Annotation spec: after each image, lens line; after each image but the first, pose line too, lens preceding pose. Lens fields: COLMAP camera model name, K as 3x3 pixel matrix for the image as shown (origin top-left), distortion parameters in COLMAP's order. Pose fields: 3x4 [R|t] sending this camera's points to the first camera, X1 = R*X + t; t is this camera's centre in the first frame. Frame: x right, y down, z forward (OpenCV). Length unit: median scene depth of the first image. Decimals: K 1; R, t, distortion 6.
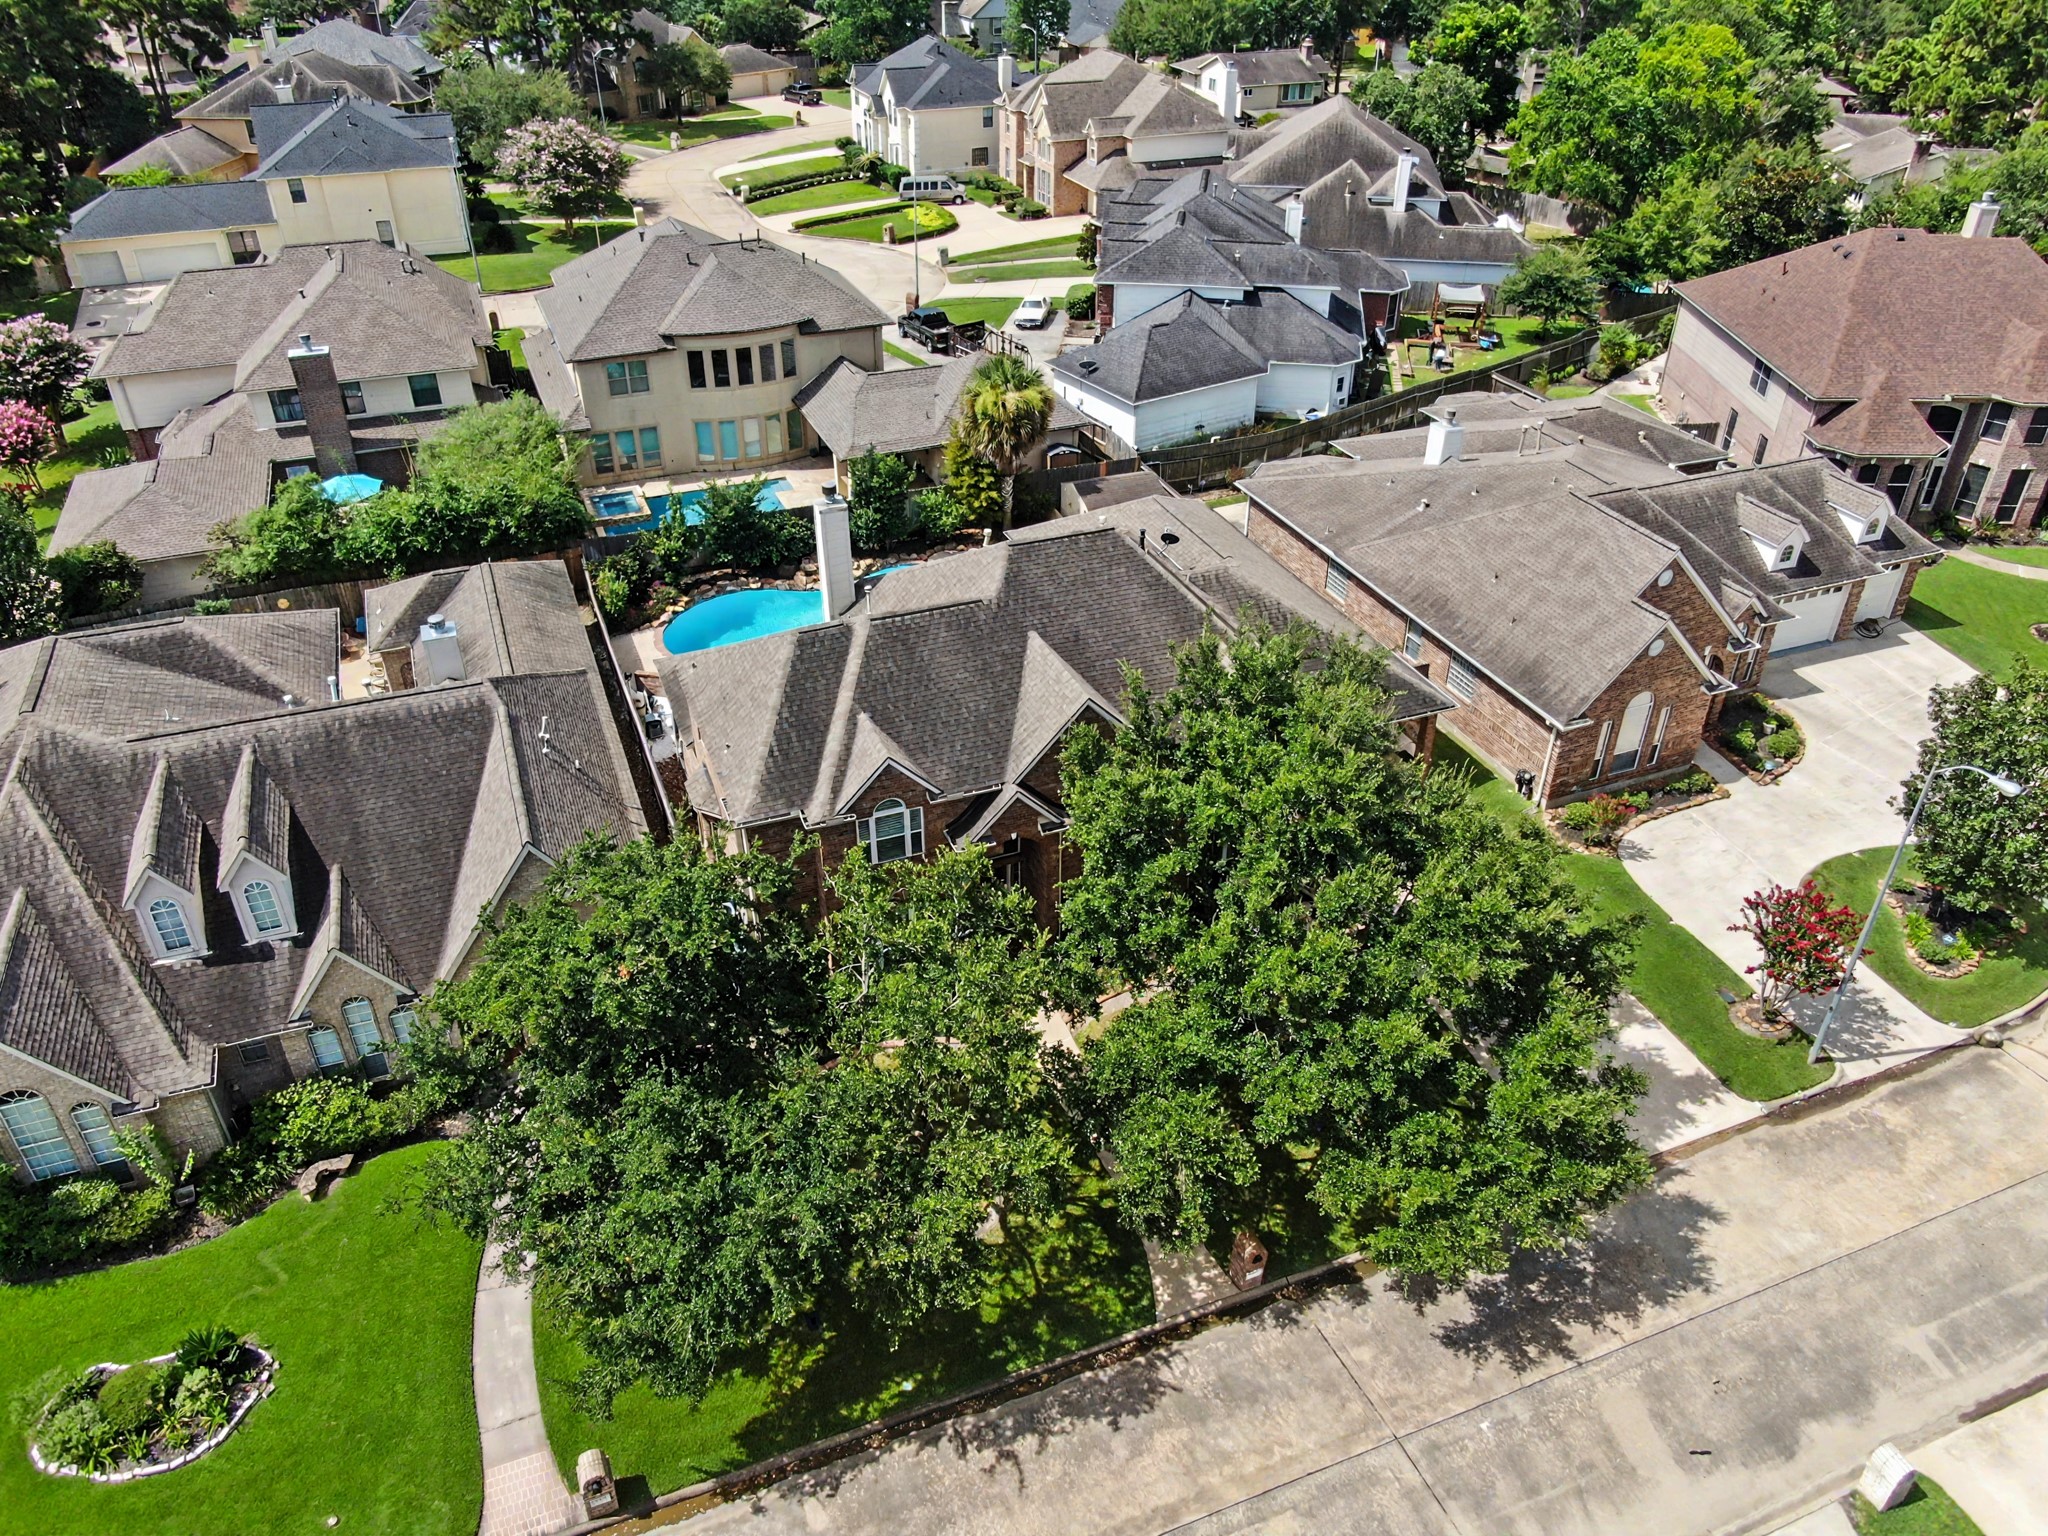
lens RADIAL K [[1475.8, 0, 1024.0], [0, 1475.8, 768.0], [0, 0, 1]] dist [-0.008261, -0.003887]
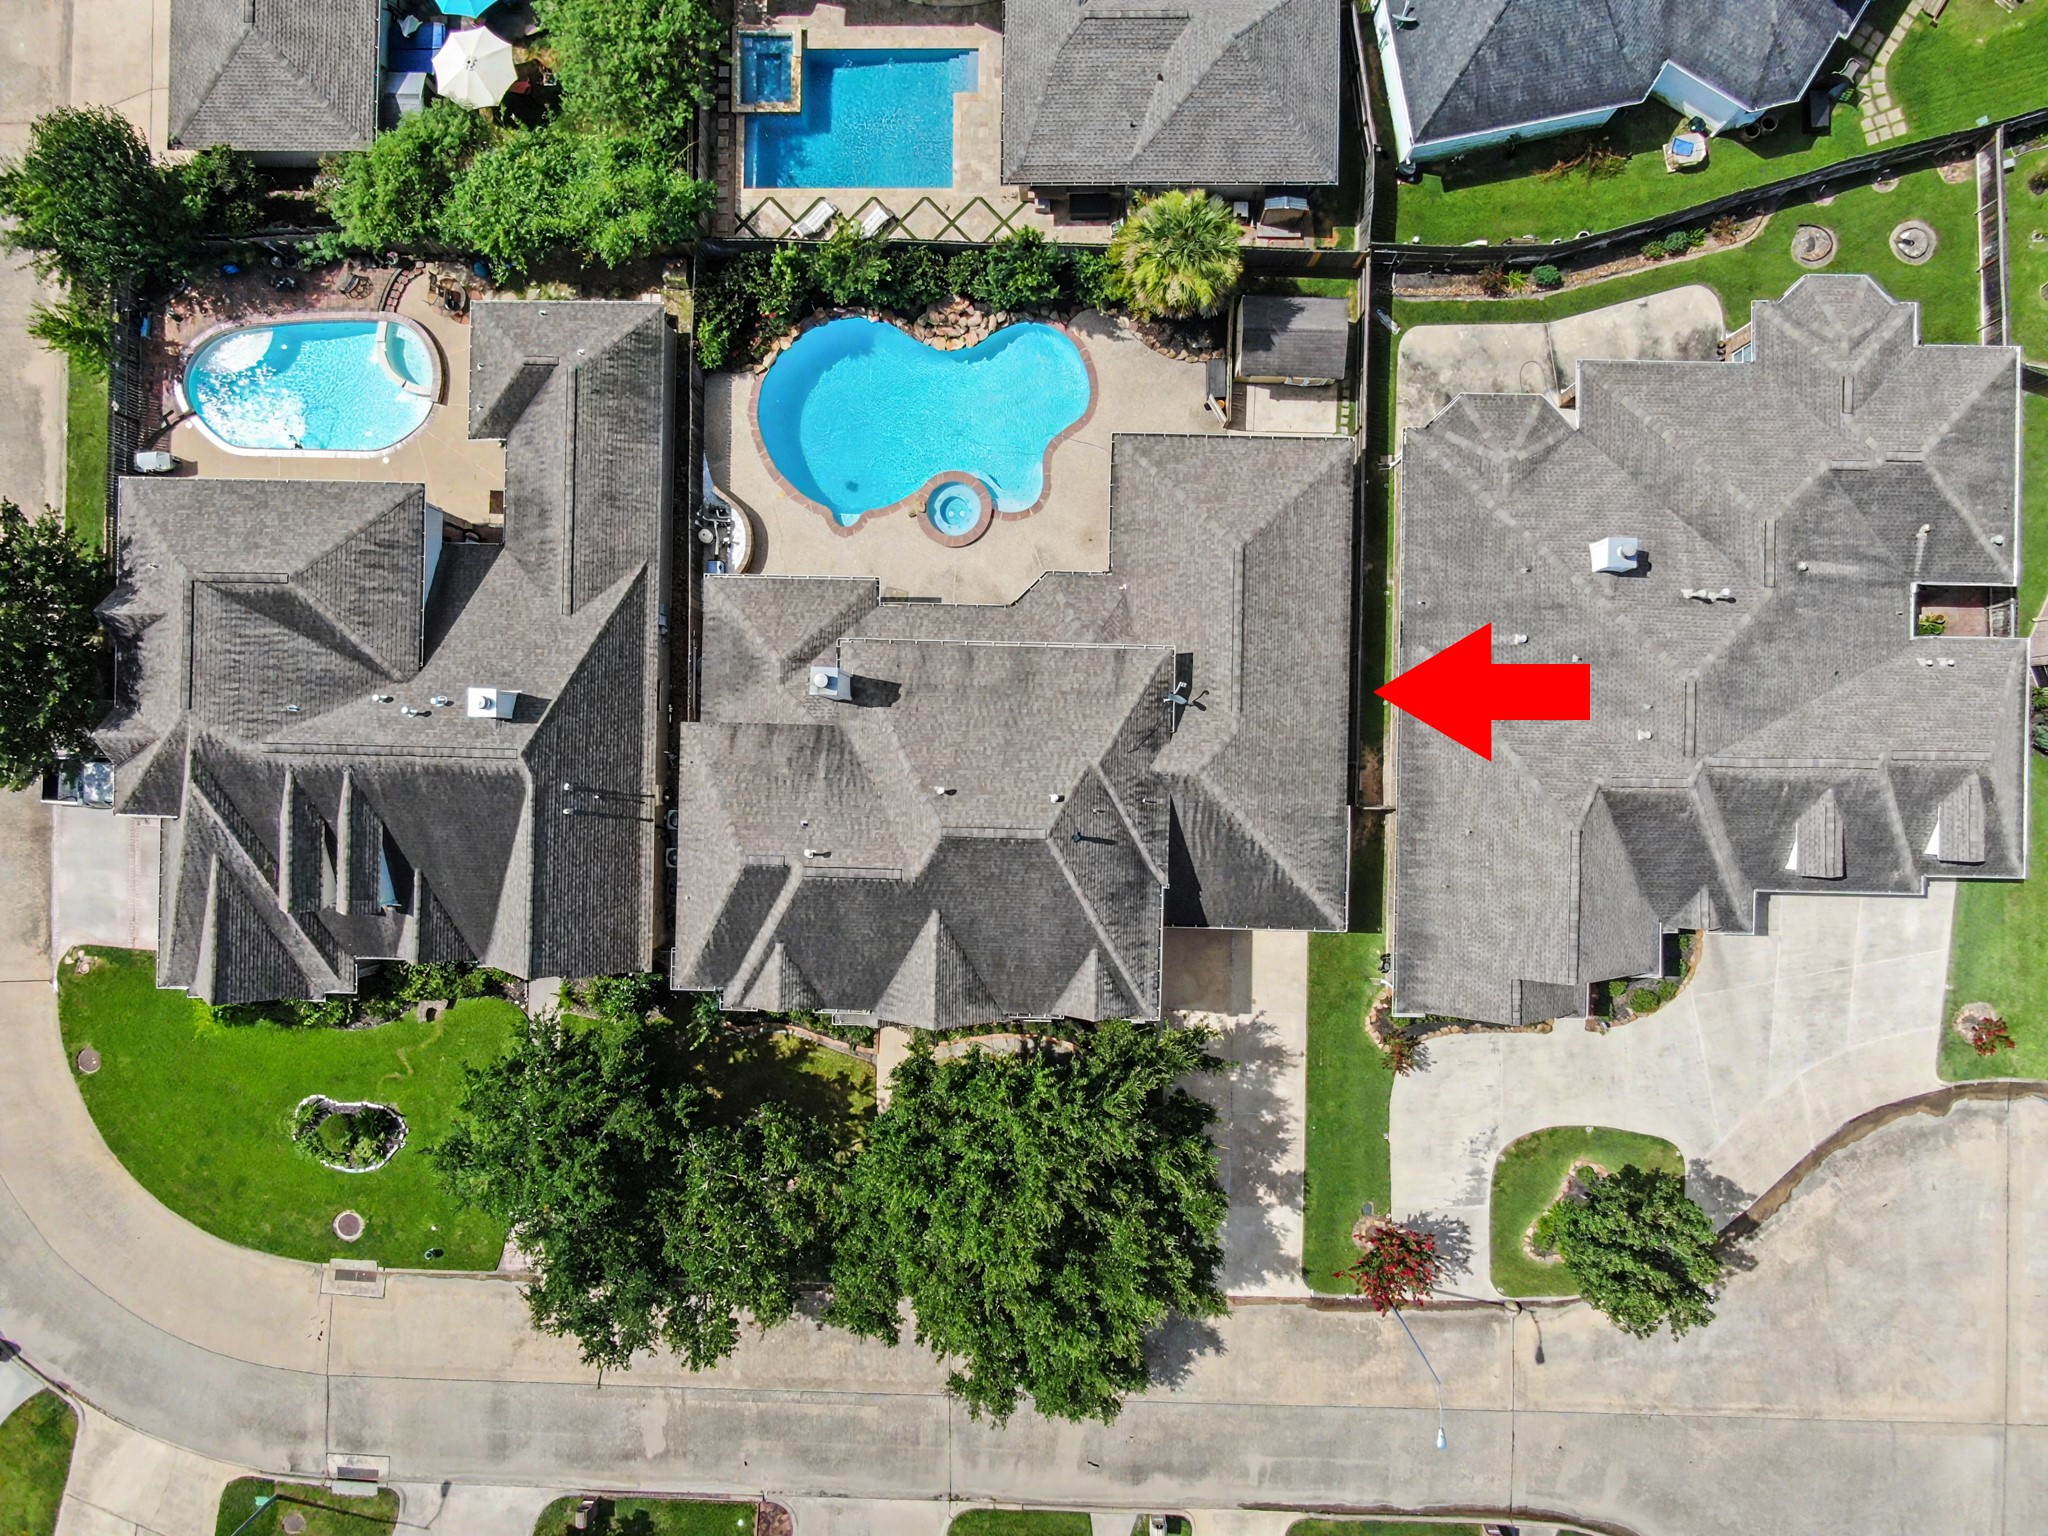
lens RADIAL K [[1468.2, 0, 1025.5], [0, 1468.2, 782.6], [0, 0, 1]] dist [-0.009431, -0.002972]
pose [[0.922077, 0.386360, -0.022372, 0.059282], [-0.193361, 0.510002, 0.838158, -1.160464], [0.335241, -0.768520, 0.544968, 0.461422]]
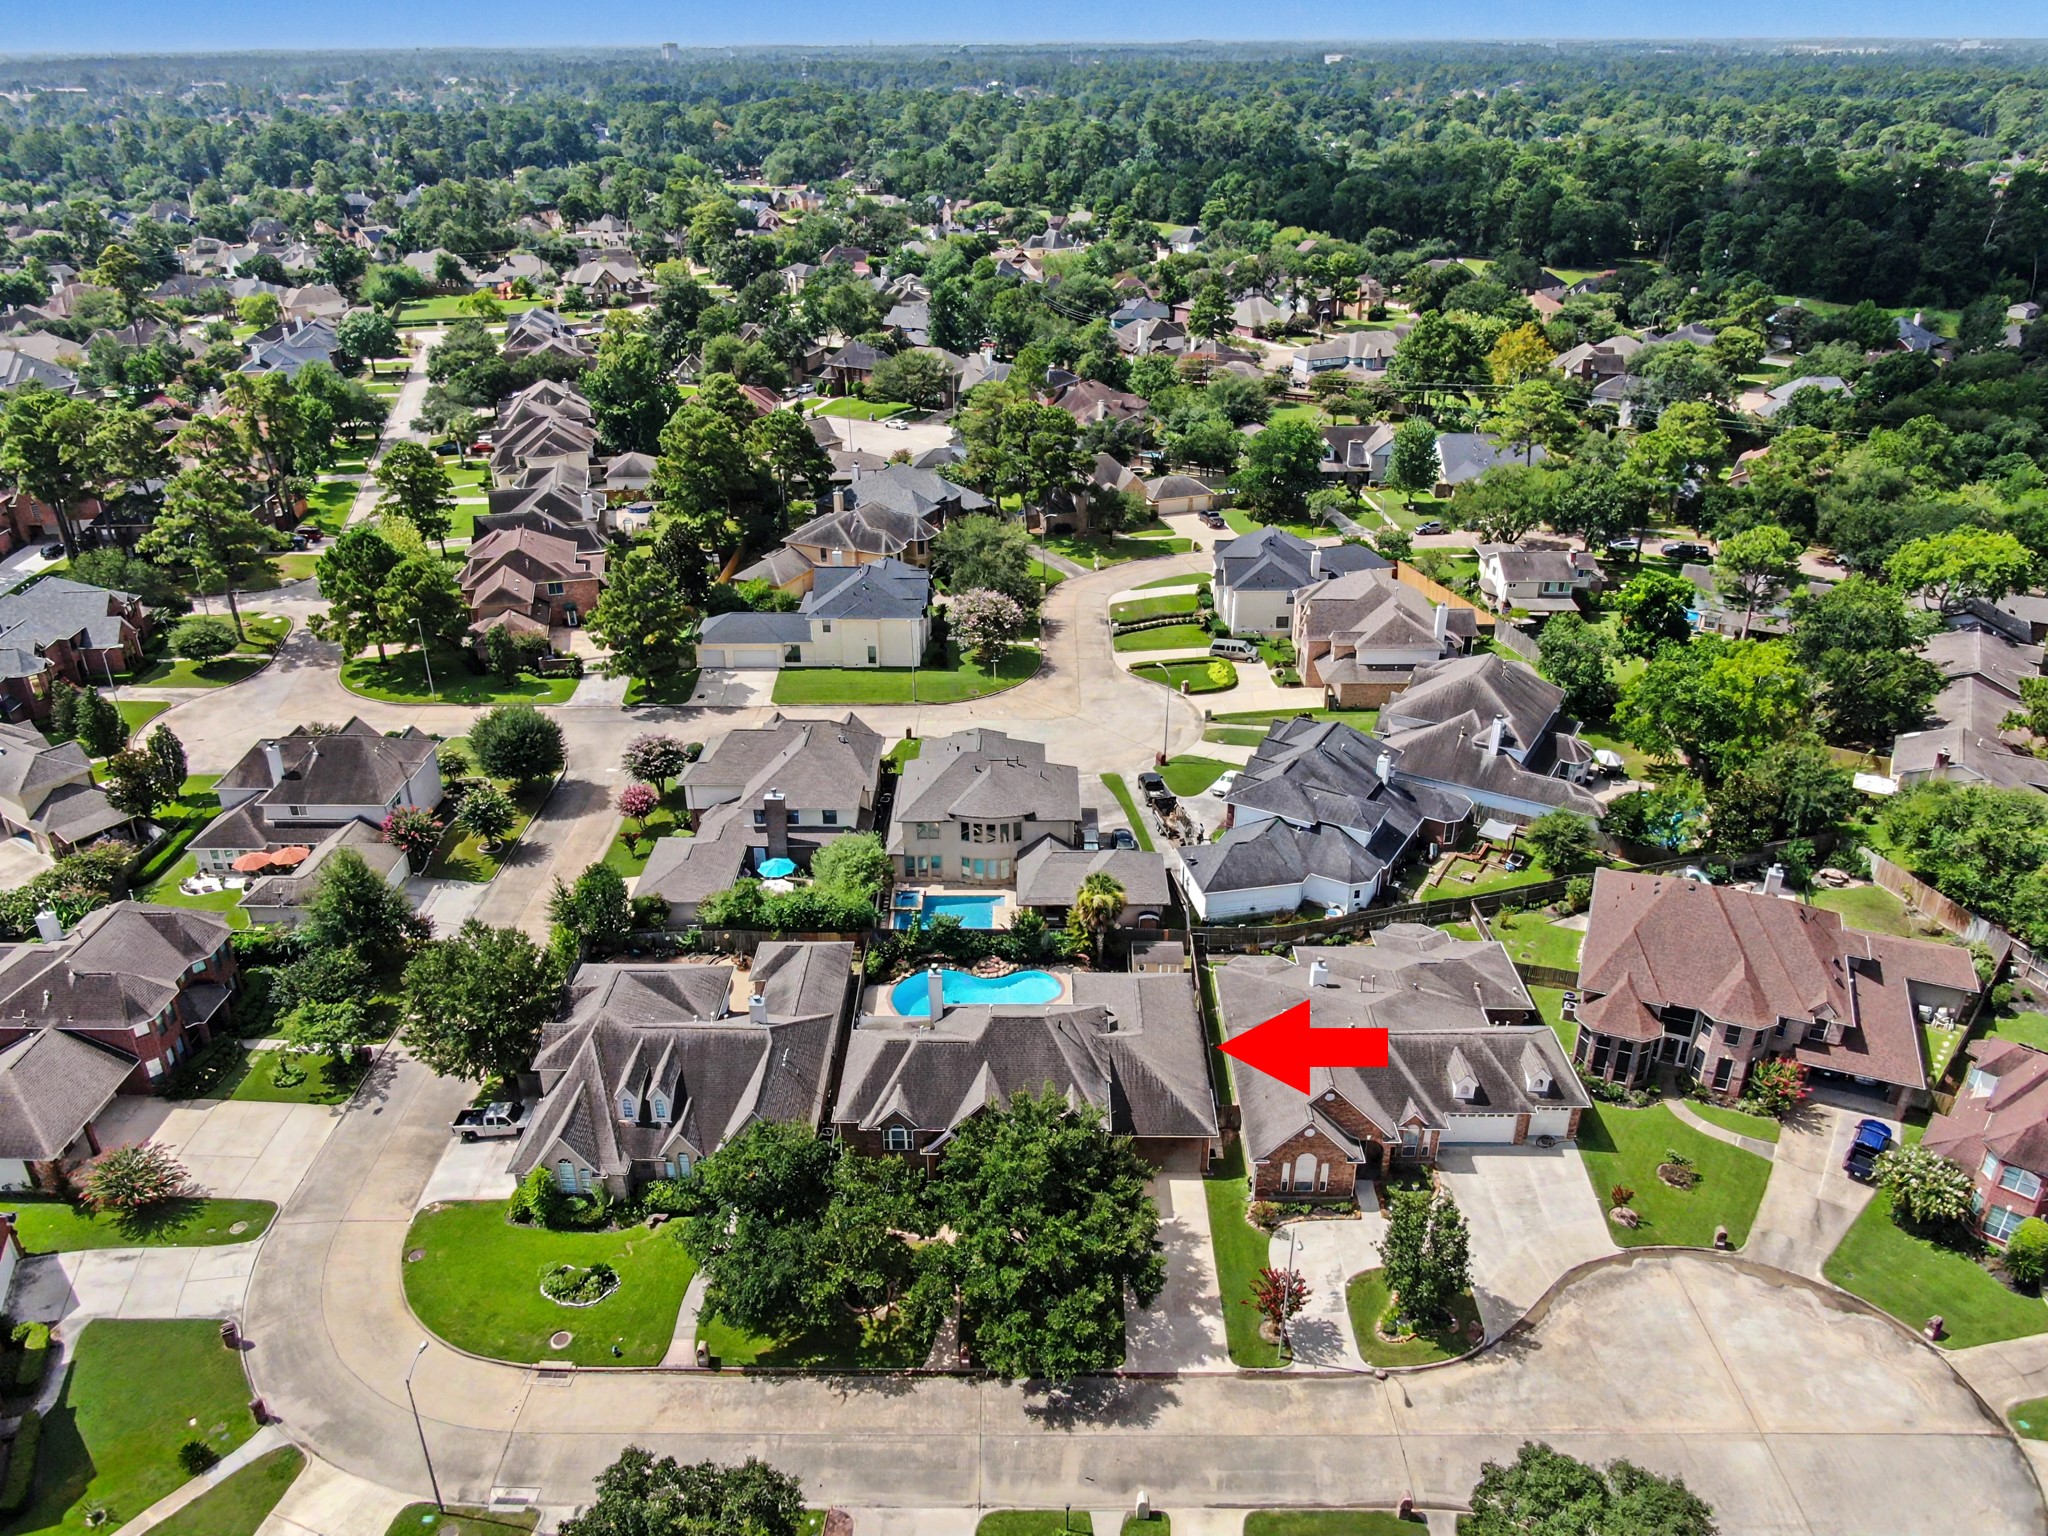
lens RADIAL K [[1468.2, 0, 1025.5], [0, 1468.2, 782.6], [0, 0, 1]] dist [-0.009431, -0.002972]
pose [[0.926233, 0.166380, -0.338245, 0.745765], [-0.202274, 0.976564, -0.073533, -0.355335], [0.318083, 0.136526, 0.938181, -1.127312]]
